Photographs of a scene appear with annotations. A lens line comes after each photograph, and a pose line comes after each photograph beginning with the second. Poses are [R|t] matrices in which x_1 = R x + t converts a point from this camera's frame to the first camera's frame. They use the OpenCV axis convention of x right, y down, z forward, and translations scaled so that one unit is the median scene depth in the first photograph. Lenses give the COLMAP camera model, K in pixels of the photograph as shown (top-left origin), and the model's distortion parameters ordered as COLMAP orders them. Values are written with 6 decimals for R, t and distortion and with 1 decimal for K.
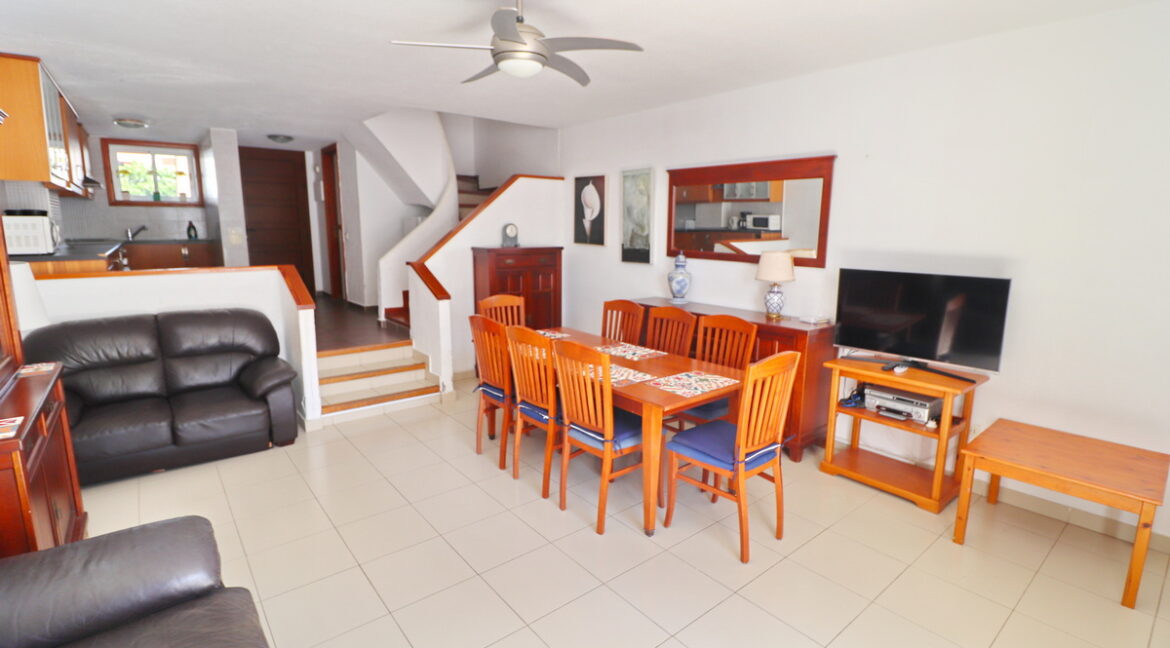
lens RADIAL K [[543.7, 0, 579.1], [0, 543.7, 320.4], [0, 0, 1]] dist [-0.001160, -0.000341]
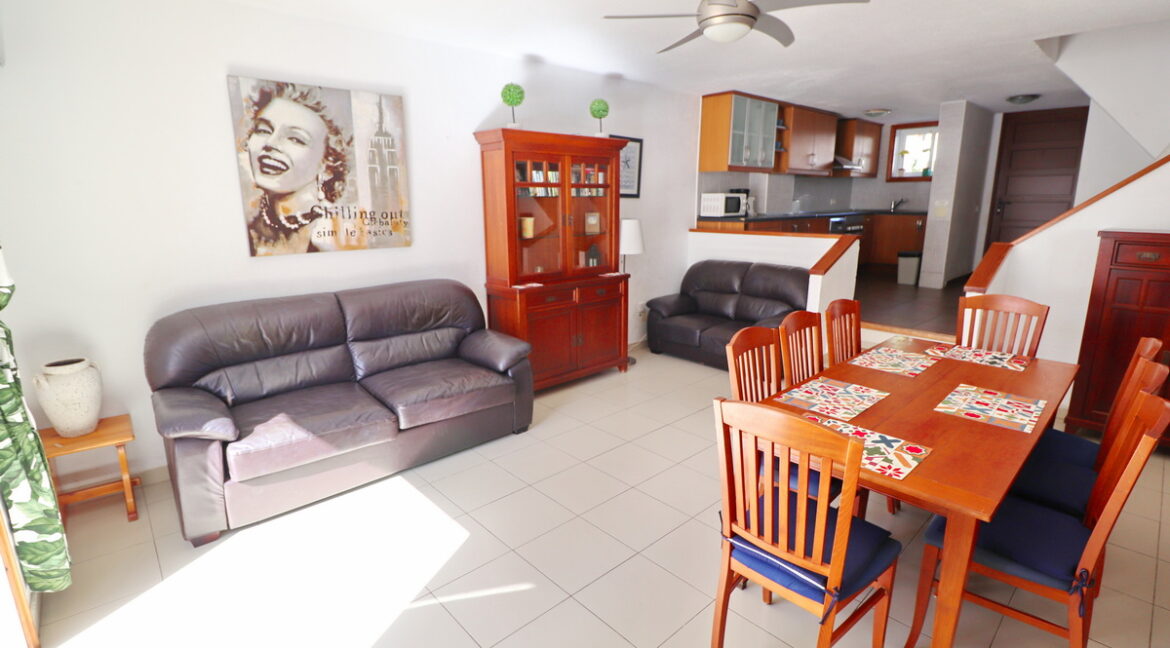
lens RADIAL K [[543.7, 0, 579.1], [0, 543.7, 320.4], [0, 0, 1]] dist [-0.001160, -0.000341]
pose [[0.055835, 0.216276, -0.974734, 0.356251], [-0.166032, 0.964676, 0.204534, -0.047901], [0.984538, 0.150417, 0.089771, 0.267254]]
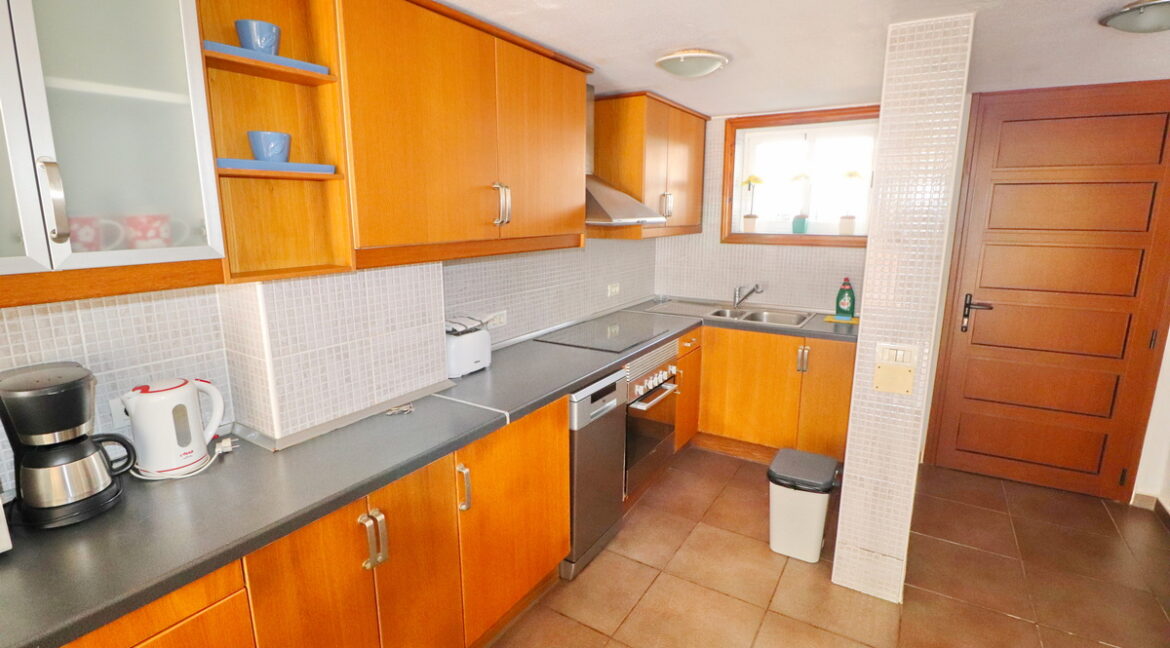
lens RADIAL K [[543.7, 0, 579.1], [0, 543.7, 320.4], [0, 0, 1]] dist [-0.001160, -0.000341]
pose [[0.320836, 0.180539, -0.929769, -0.388363], [-0.163744, 0.977456, 0.133296, -0.188224], [0.932873, 0.109478, 0.343166, 0.696872]]
